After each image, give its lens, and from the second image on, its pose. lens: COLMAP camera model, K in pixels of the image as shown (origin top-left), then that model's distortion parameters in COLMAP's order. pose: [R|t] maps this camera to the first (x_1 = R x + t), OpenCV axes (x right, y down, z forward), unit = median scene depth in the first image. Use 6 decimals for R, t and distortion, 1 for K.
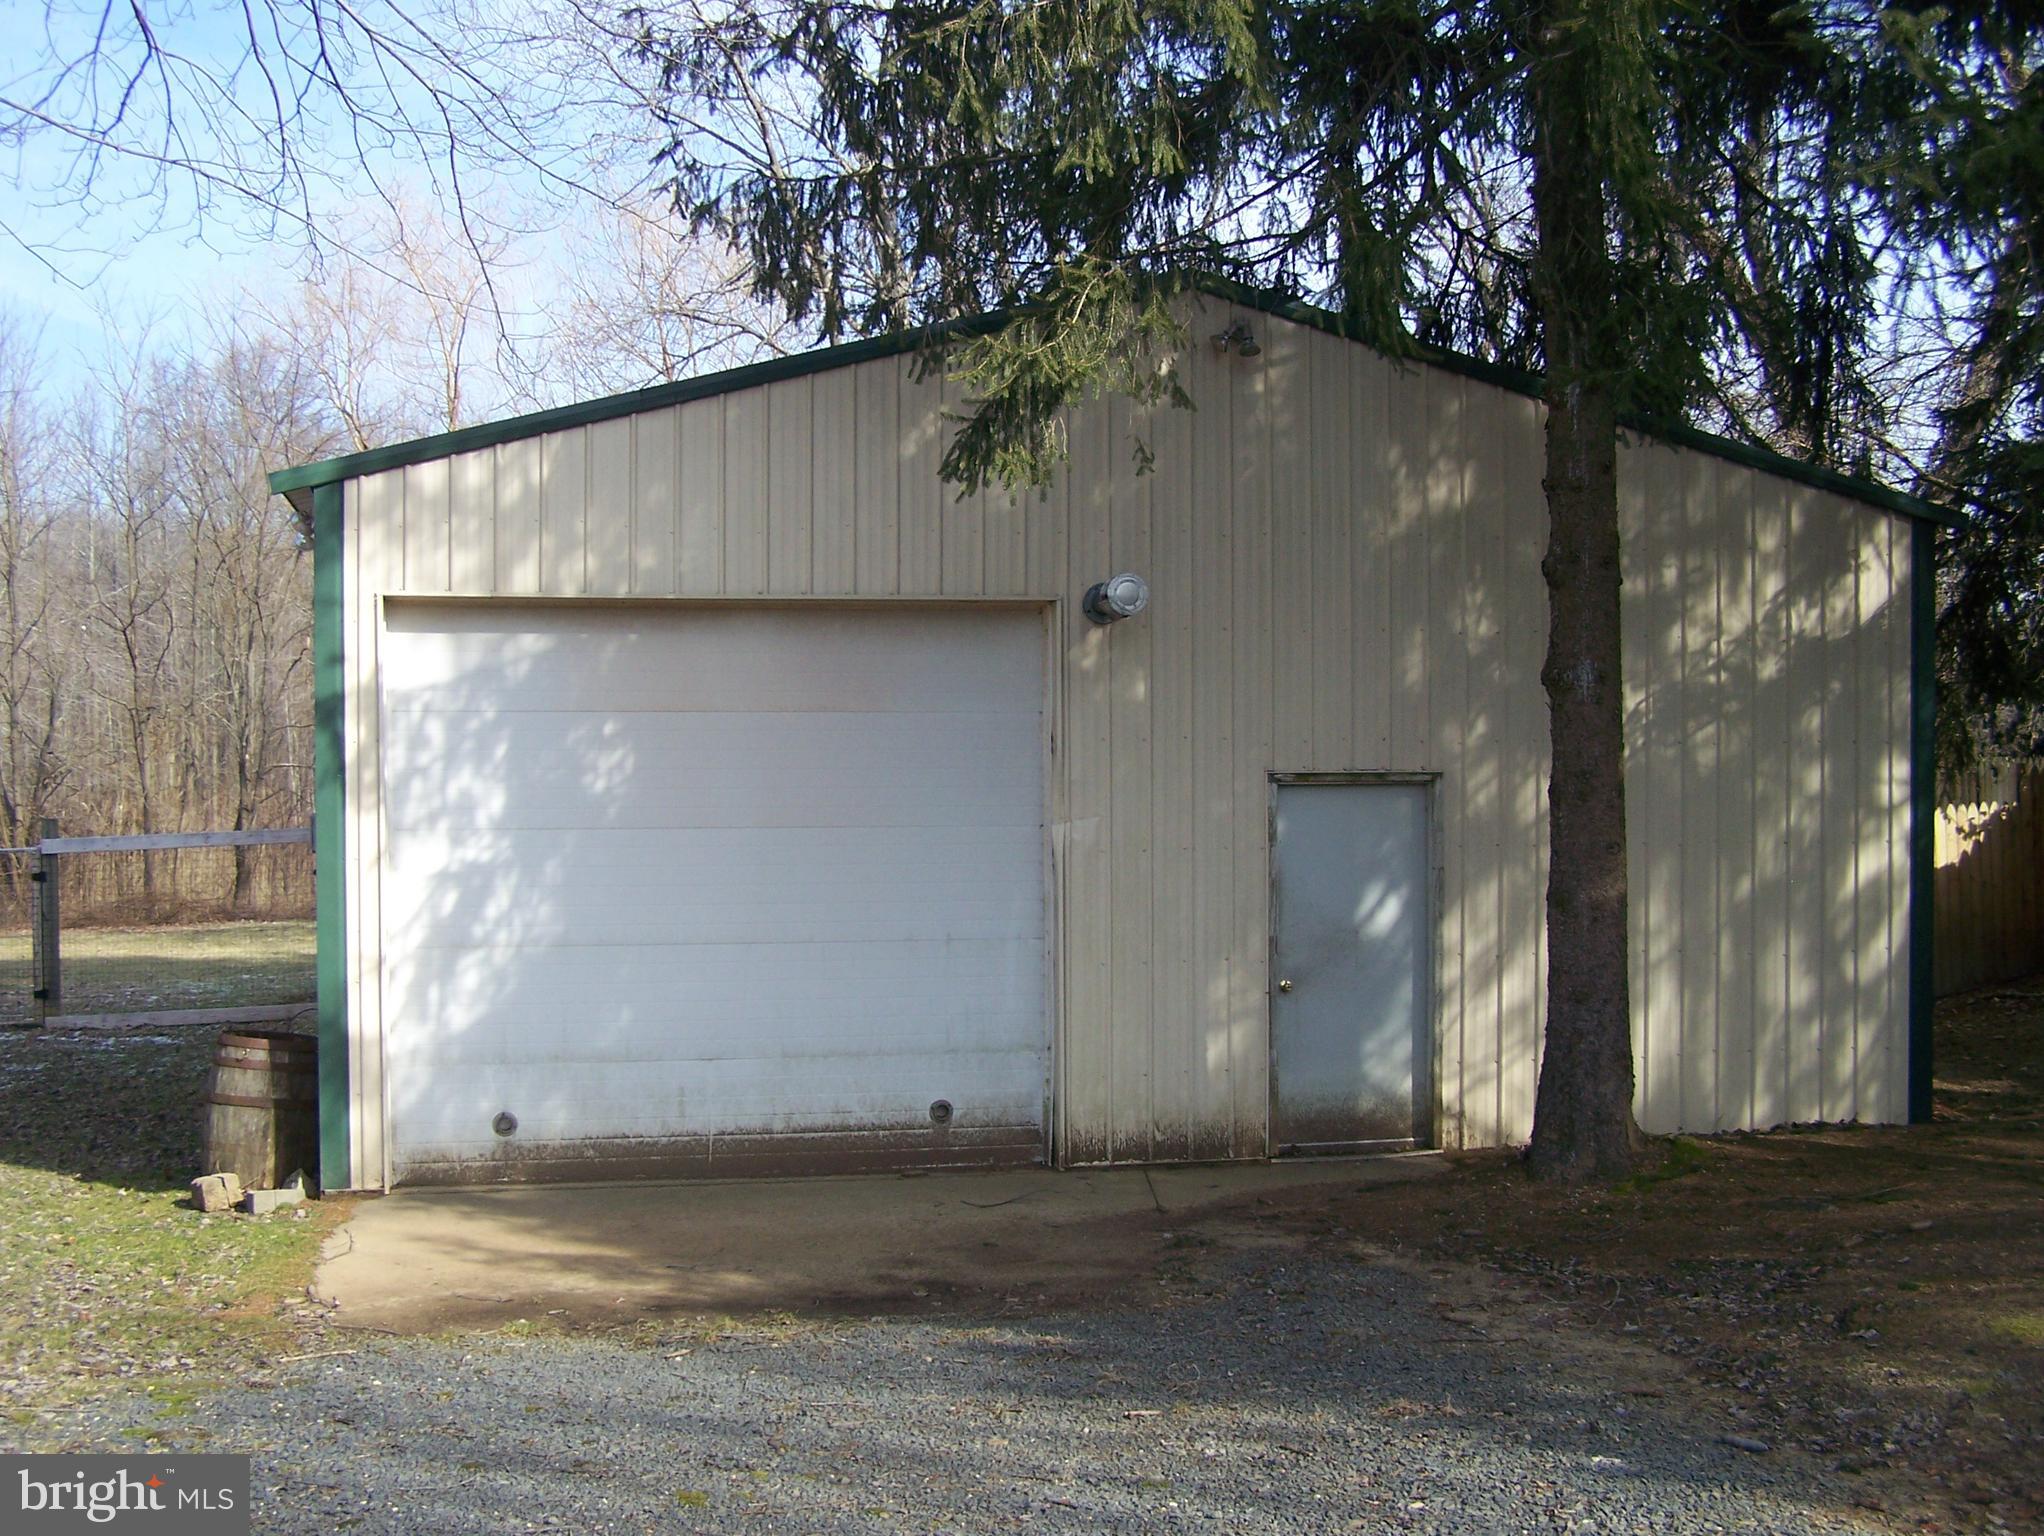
lens RADIAL K [[2280.5, 0, 1021.6], [0, 2280.5, 768.9], [0, 0, 1]] dist [-0.074702, 0.000000]
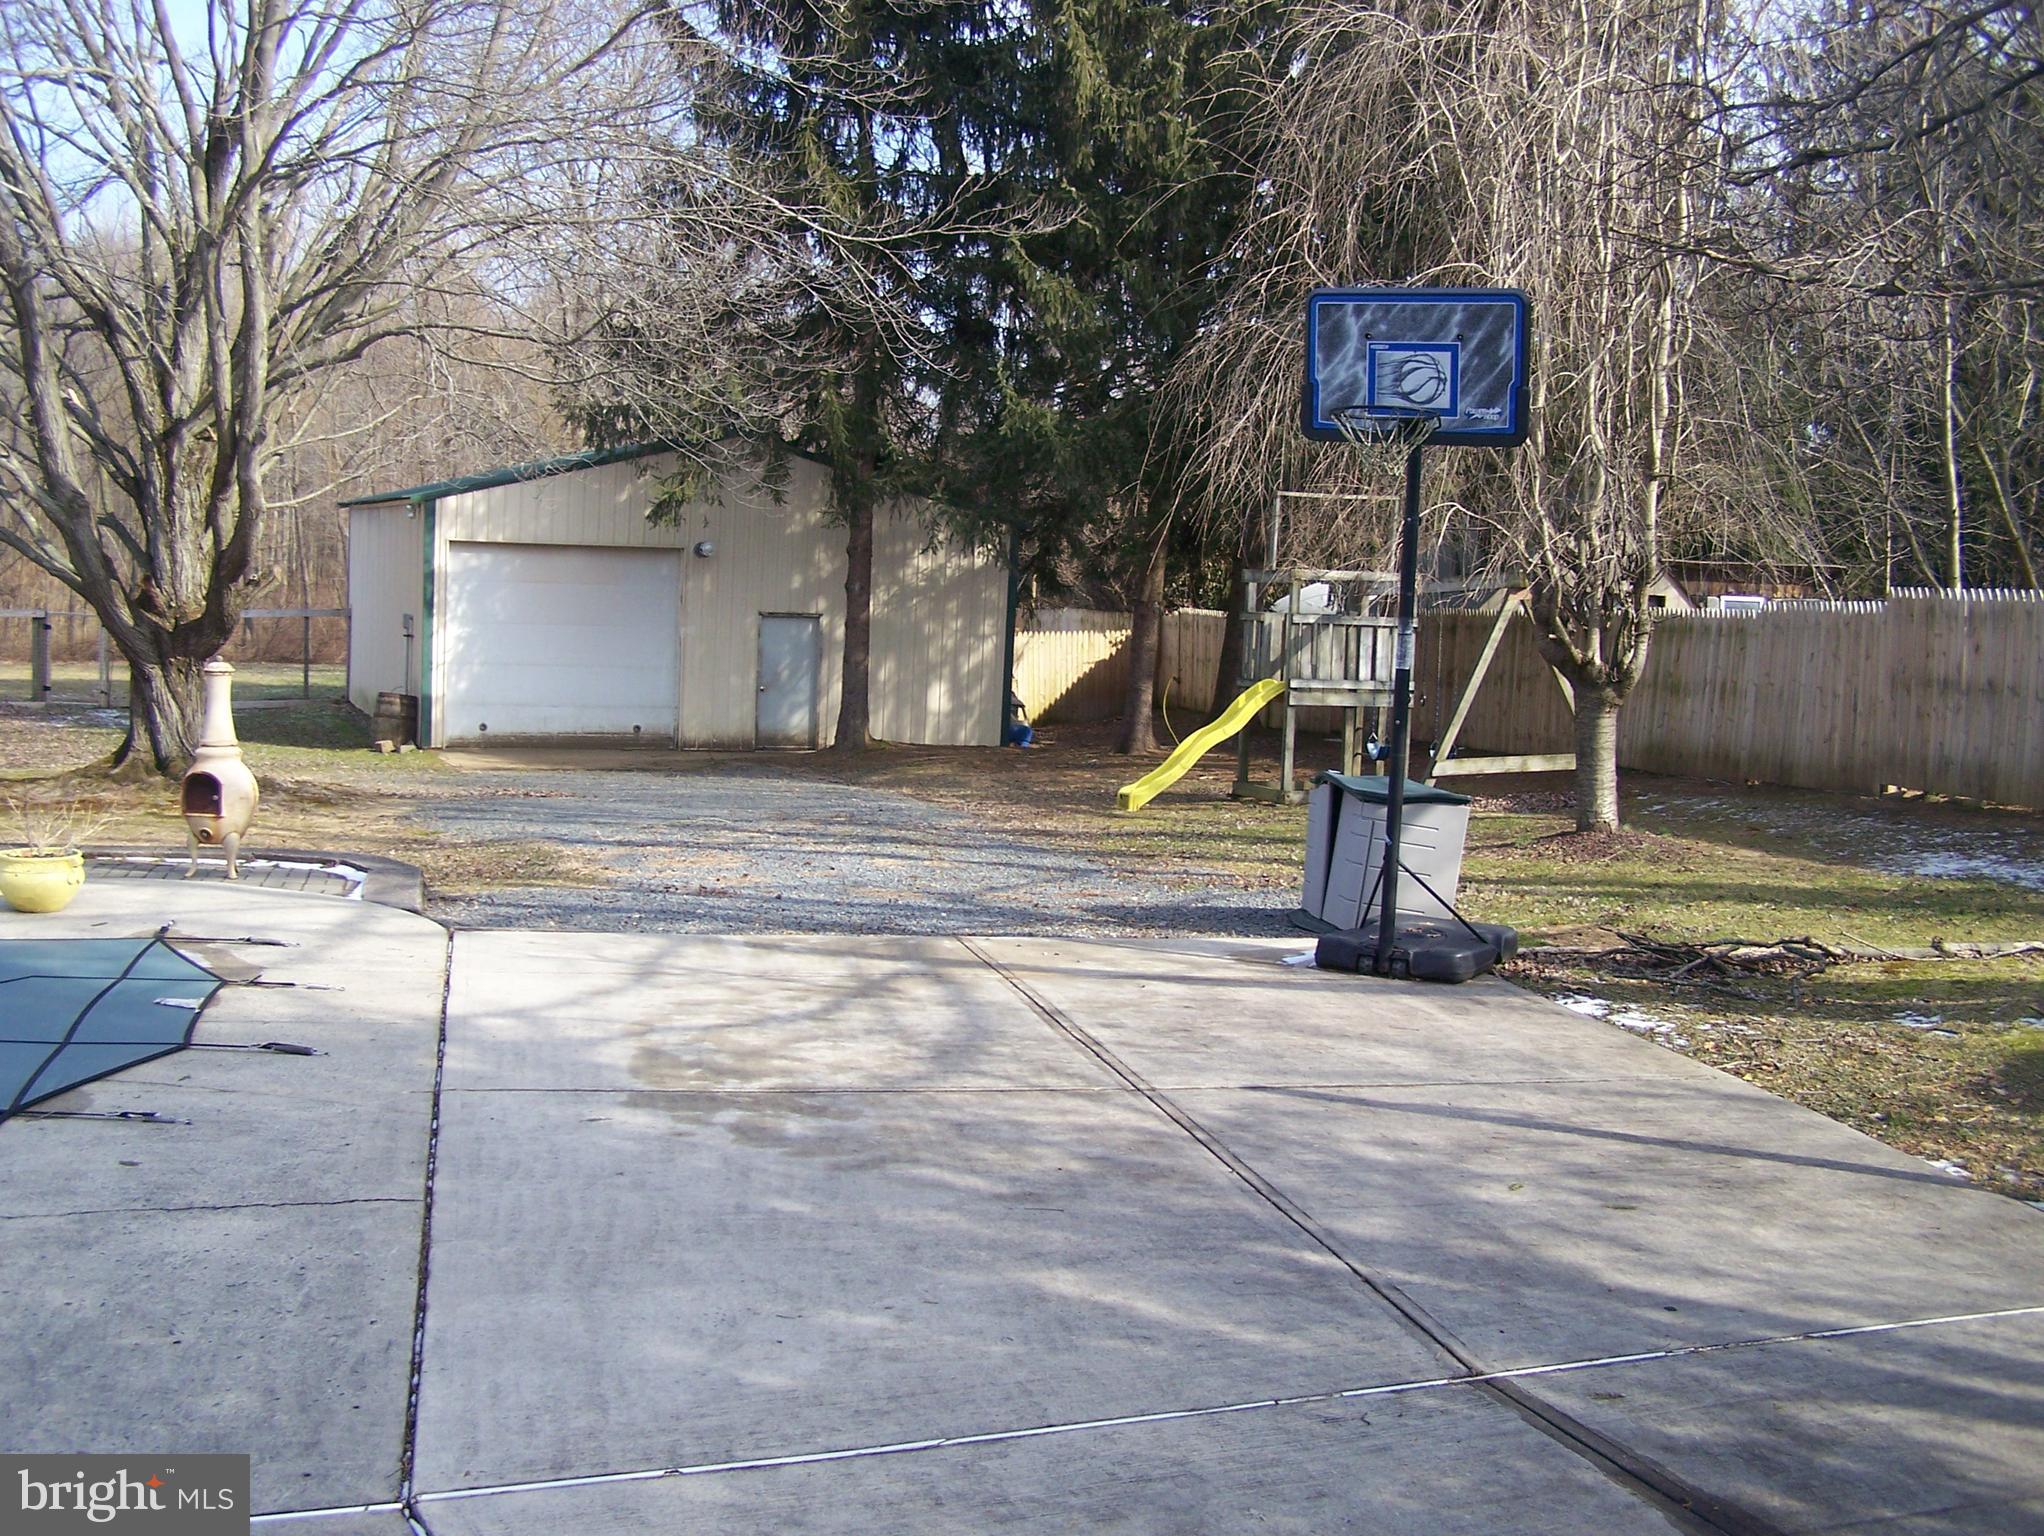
lens RADIAL K [[2280.5, 0, 1017.4], [0, 2280.5, 747.3], [0, 0, 1]] dist [-0.074702, 0.000000]
pose [[0.988069, 0.029047, 0.151246, 0.004258], [-0.041942, 0.995684, 0.082784, -0.081483], [-0.148189, -0.088140, 0.985024, -1.902308]]
